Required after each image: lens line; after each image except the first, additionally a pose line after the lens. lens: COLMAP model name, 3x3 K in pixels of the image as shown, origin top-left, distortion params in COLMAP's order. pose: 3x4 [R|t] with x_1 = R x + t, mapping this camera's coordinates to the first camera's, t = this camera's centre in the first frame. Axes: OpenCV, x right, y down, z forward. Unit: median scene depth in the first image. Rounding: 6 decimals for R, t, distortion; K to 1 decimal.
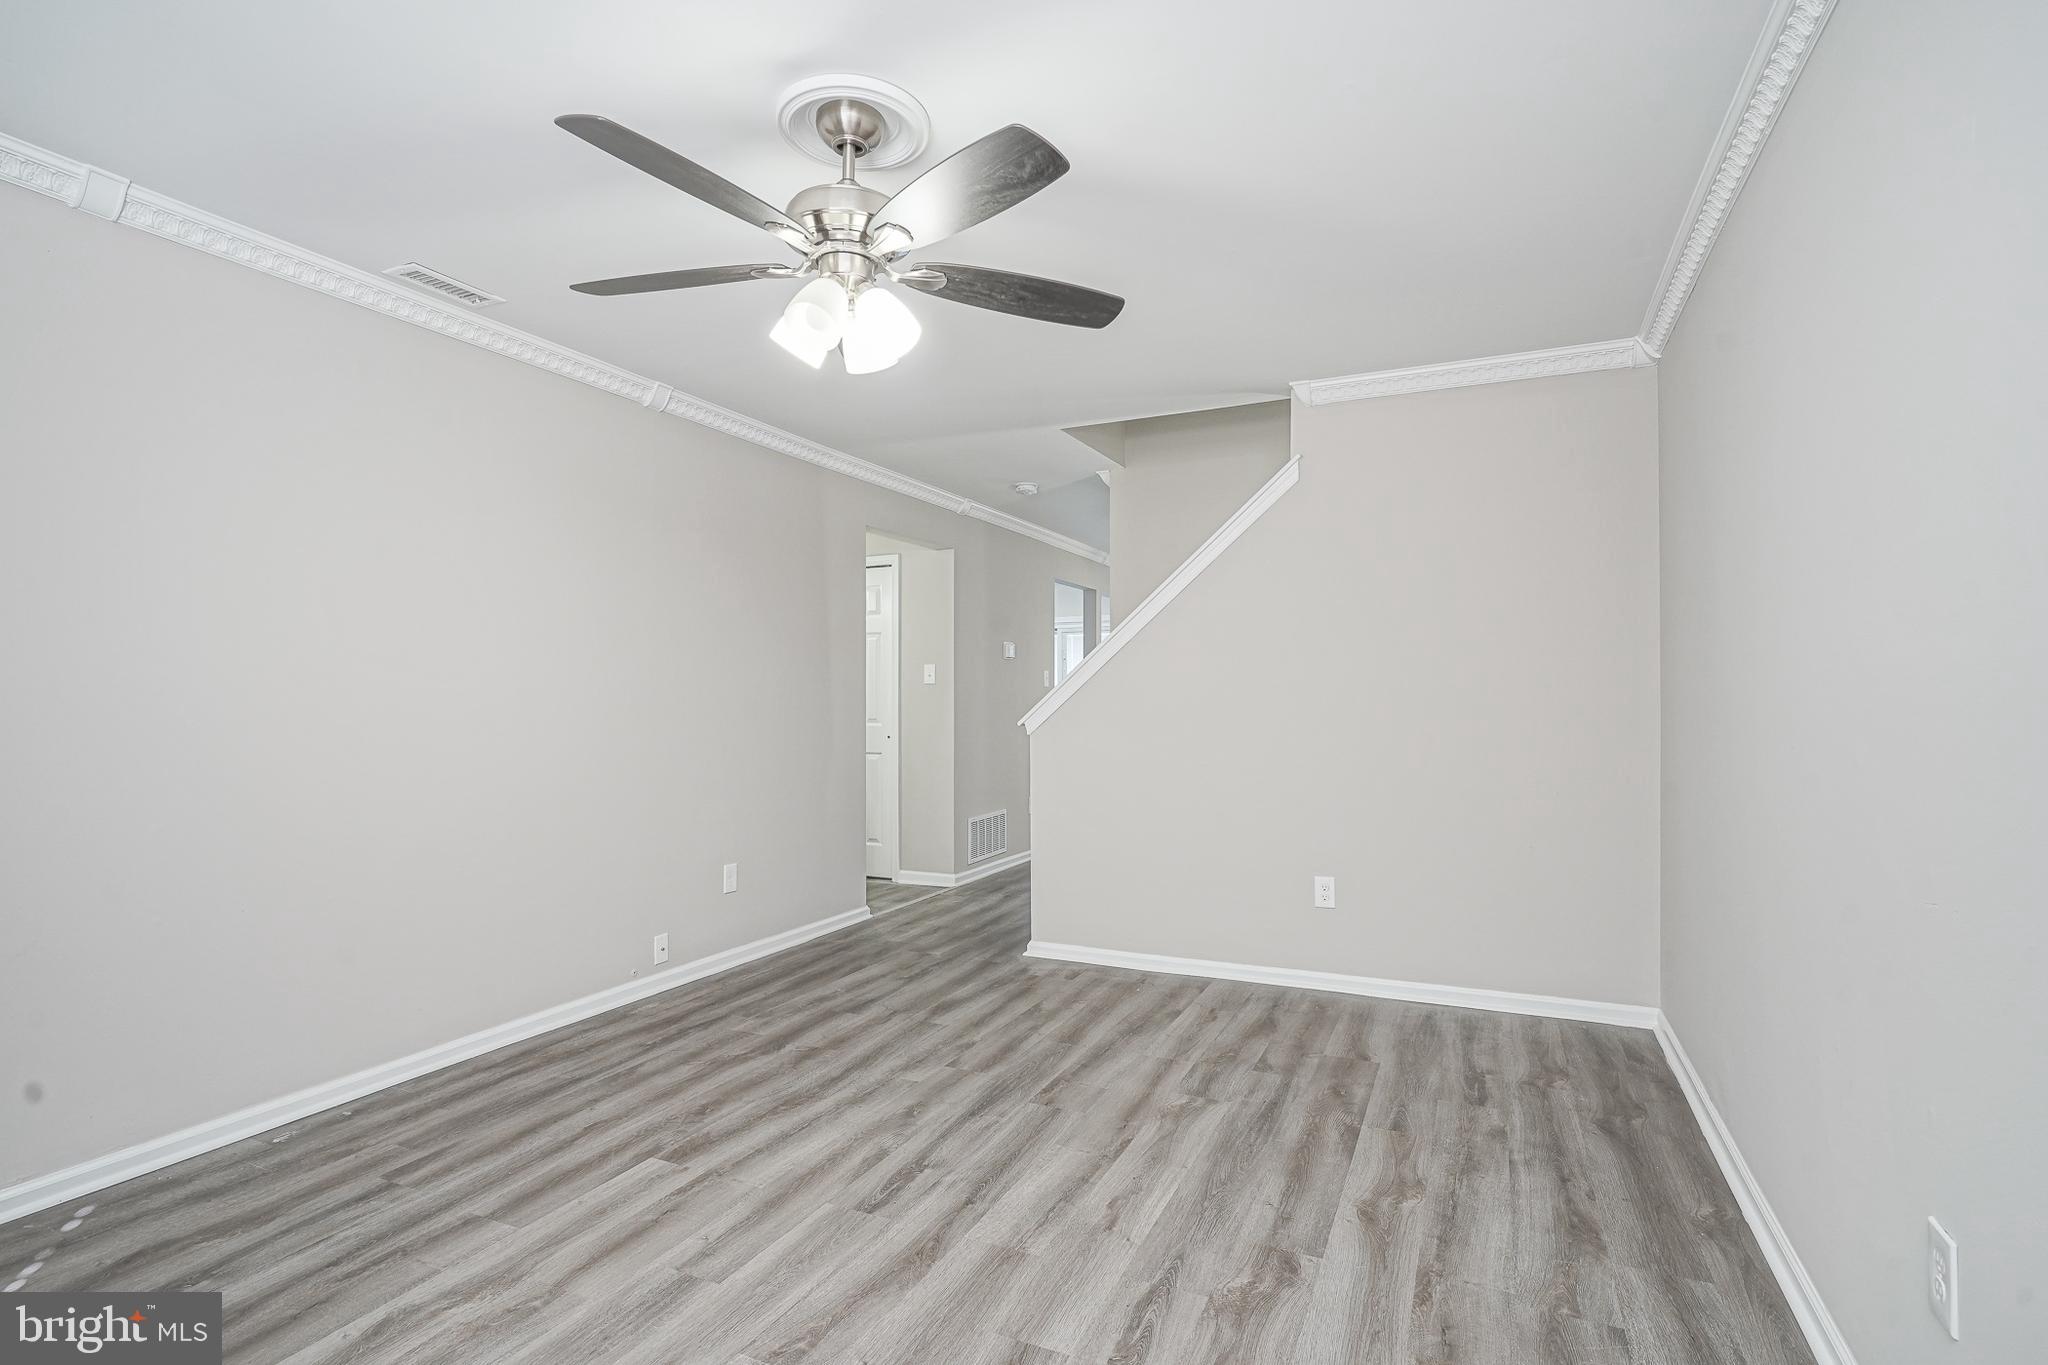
lens RADIAL K [[967.1, 0, 1061.9], [0, 967.1, 705.2], [0, 0, 1]] dist [-0.009350, 0.005138]
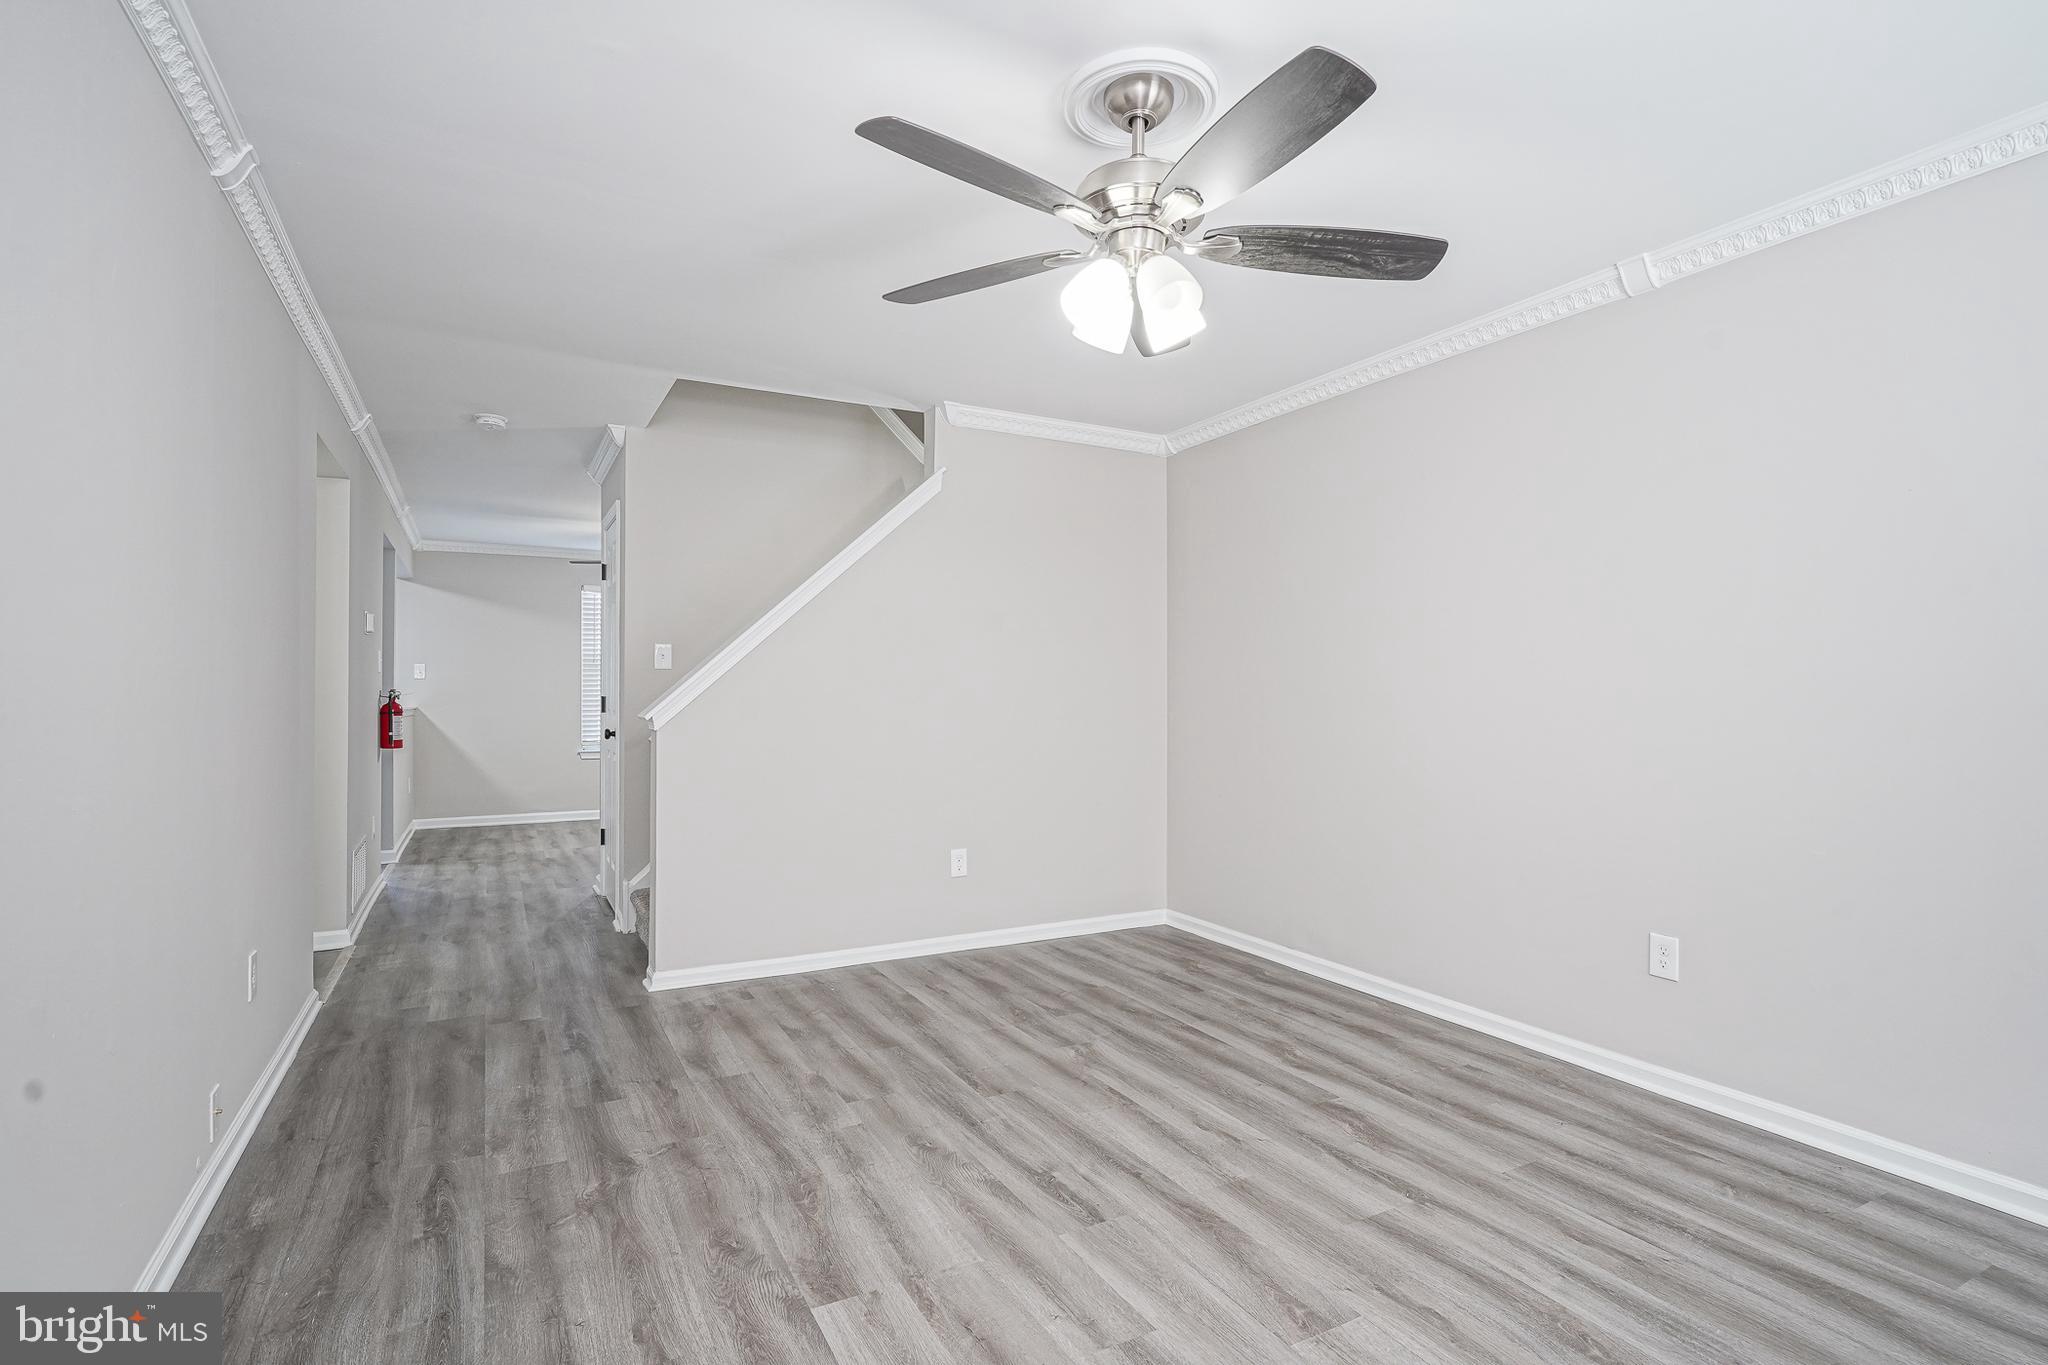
lens RADIAL K [[967.1, 0, 989.8], [0, 967.1, 683.1], [0, 0, 1]] dist [-0.009350, 0.005138]
pose [[0.624586, 0.012363, 0.780858, -0.828442], [-0.000347, 0.999879, -0.015553, 0.005844], [-0.780956, 0.009443, 0.624514, 0.391988]]
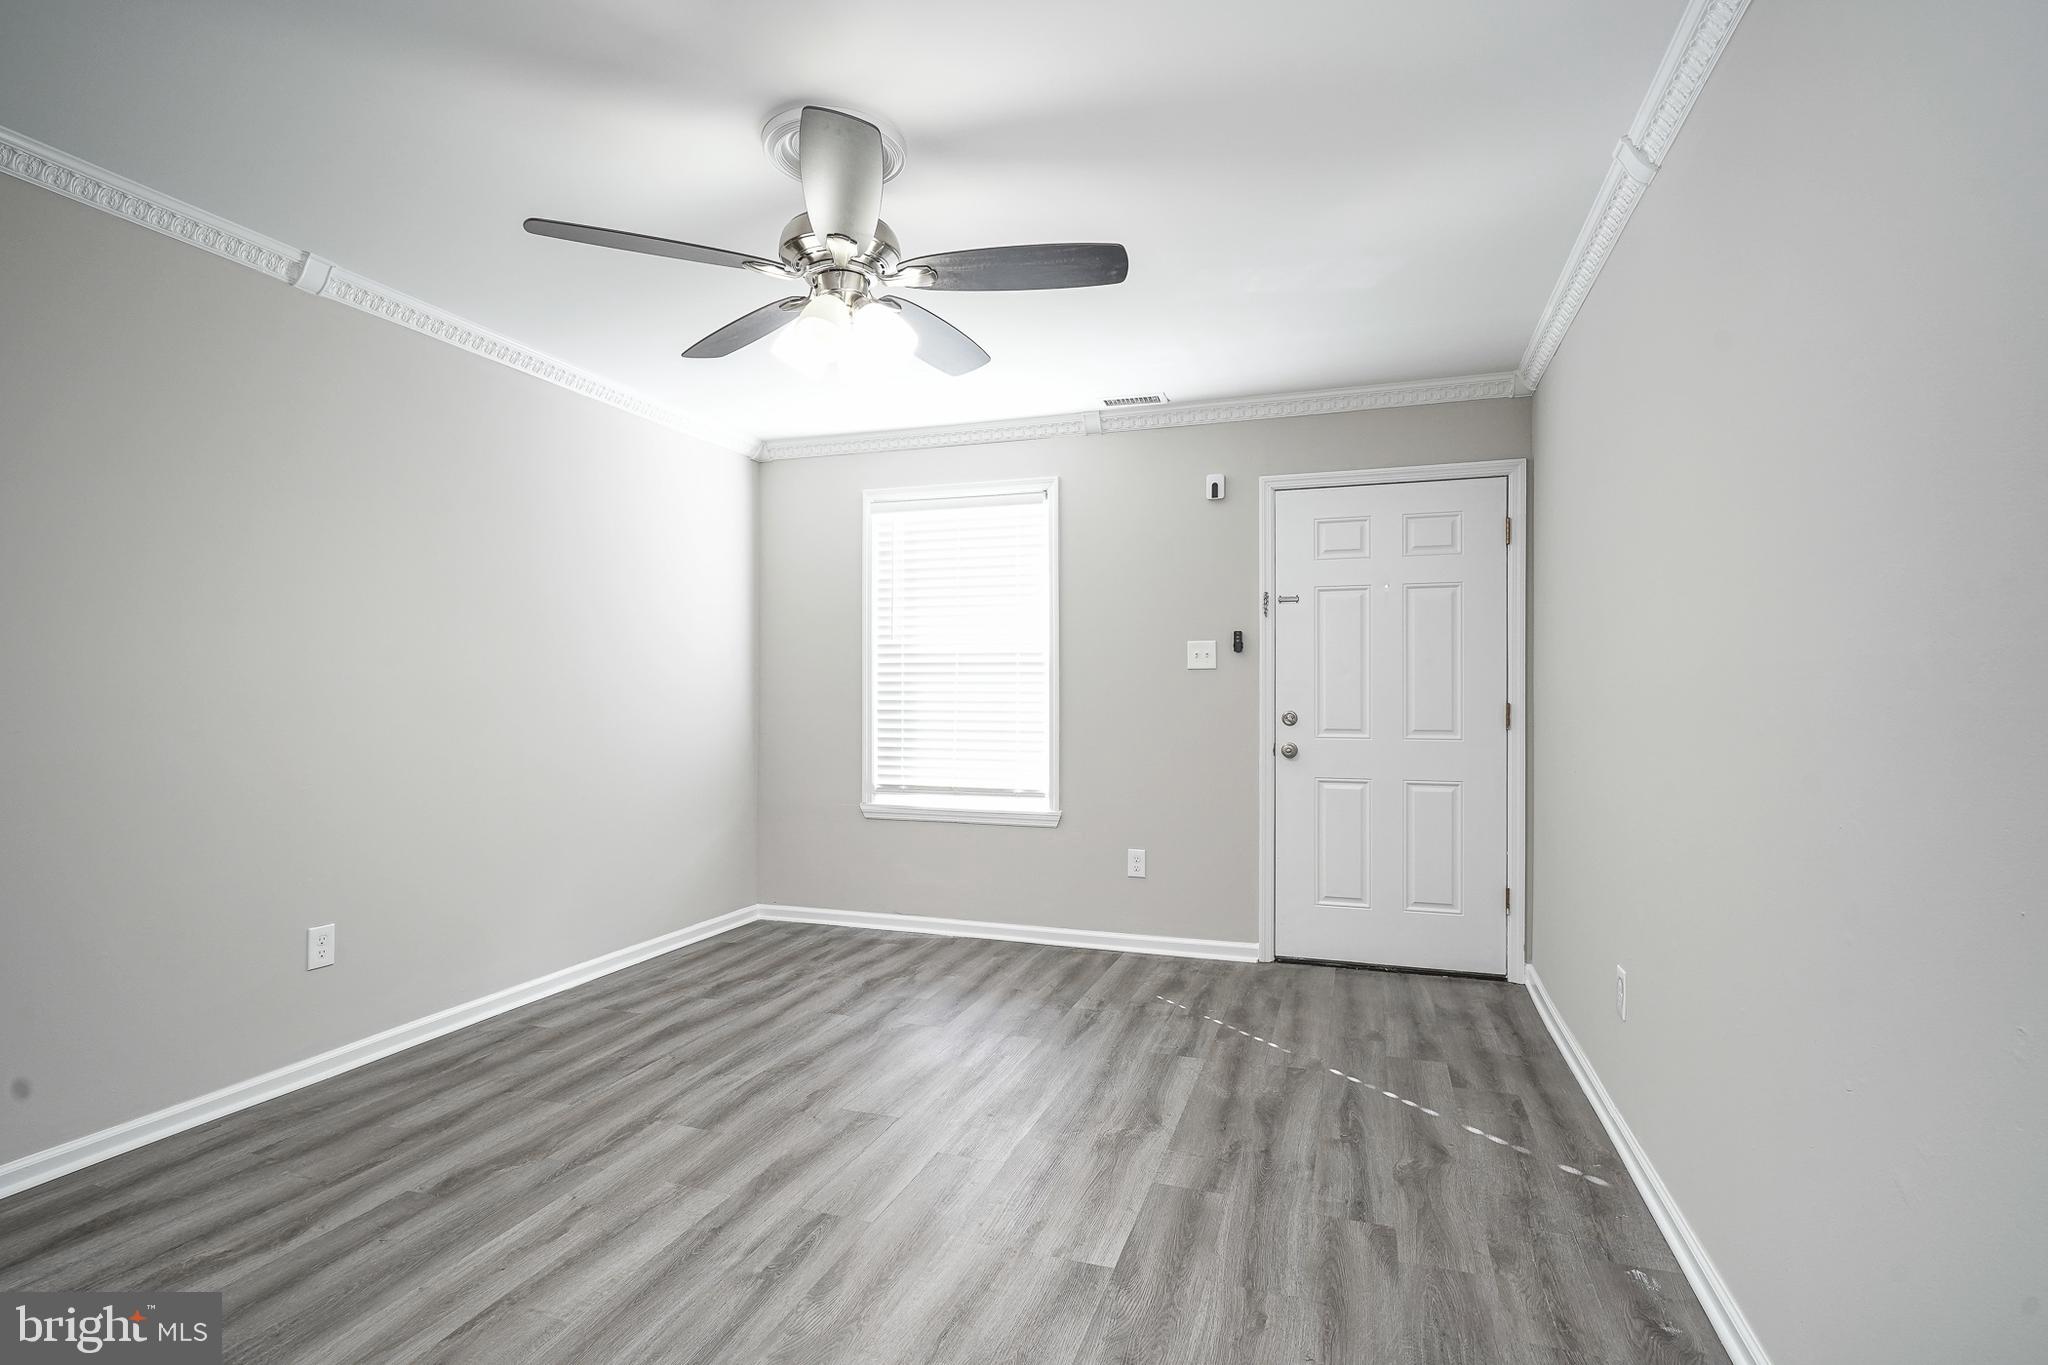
lens RADIAL K [[967.1, 0, 1027.7], [0, 967.1, 688.9], [0, 0, 1]] dist [-0.009350, 0.005138]
pose [[-0.996917, 0.003207, -0.078400, -0.266651], [0.002911, 0.999988, 0.003877, -0.006212], [0.078411, 0.003637, -0.996914, 1.606314]]
